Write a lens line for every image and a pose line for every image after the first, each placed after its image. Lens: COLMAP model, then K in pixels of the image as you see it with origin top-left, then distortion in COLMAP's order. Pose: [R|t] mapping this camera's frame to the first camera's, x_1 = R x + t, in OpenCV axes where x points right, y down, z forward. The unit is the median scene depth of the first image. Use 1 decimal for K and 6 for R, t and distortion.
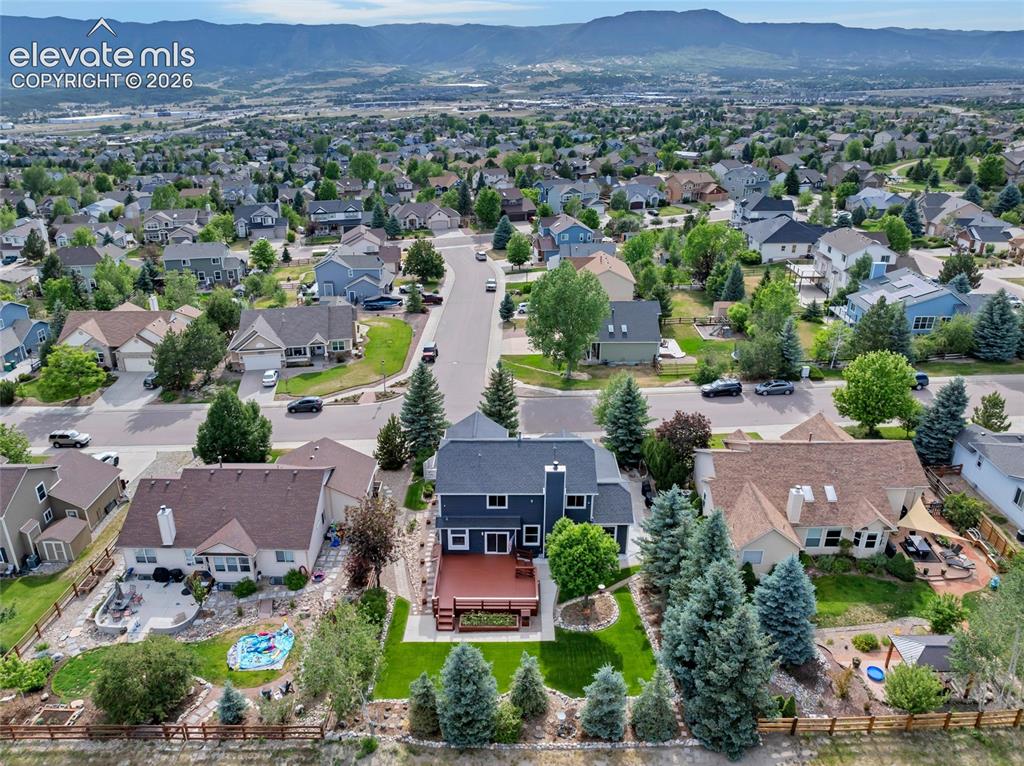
lens RADIAL K [[738.2, 0, 481.6], [0, 738.2, 380.7], [0, 0, 1]] dist [-0.044351, 0.000199]
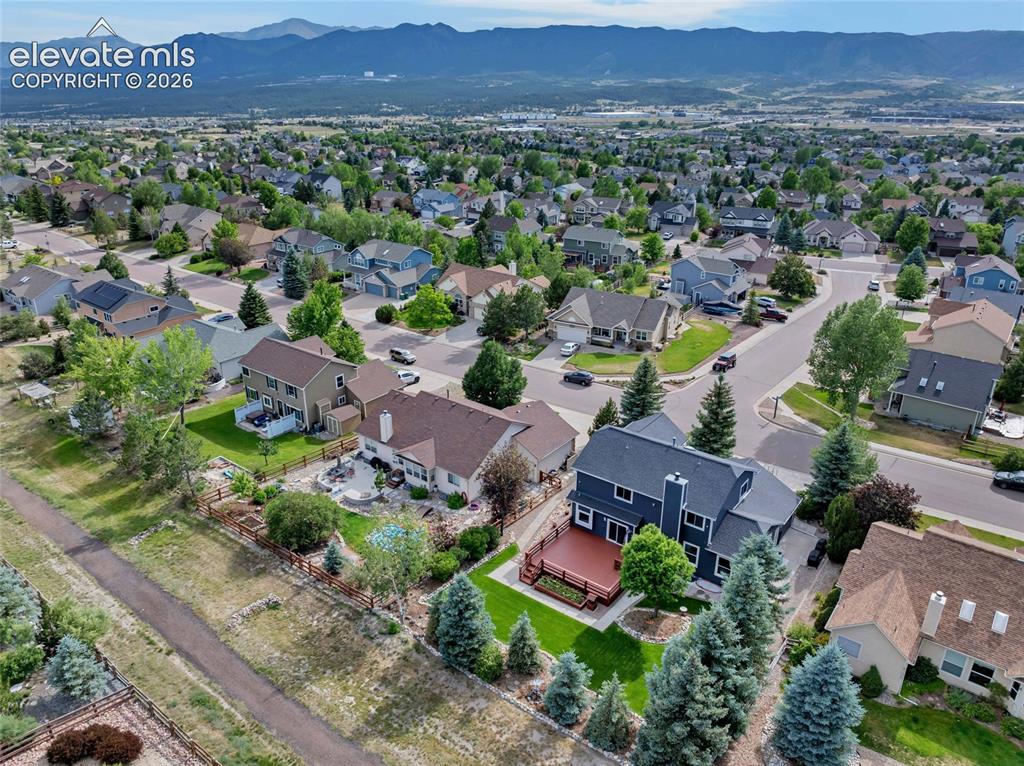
lens RADIAL K [[715.5, 0, 501.9], [0, 715.5, 374.1], [0, 0, 1]] dist [-0.037516, -0.000997]
pose [[0.805326, 0.241283, -0.541509, 0.231735], [-0.243949, 0.967384, 0.068243, -0.015912], [0.540313, 0.077142, 0.837920, 0.030071]]
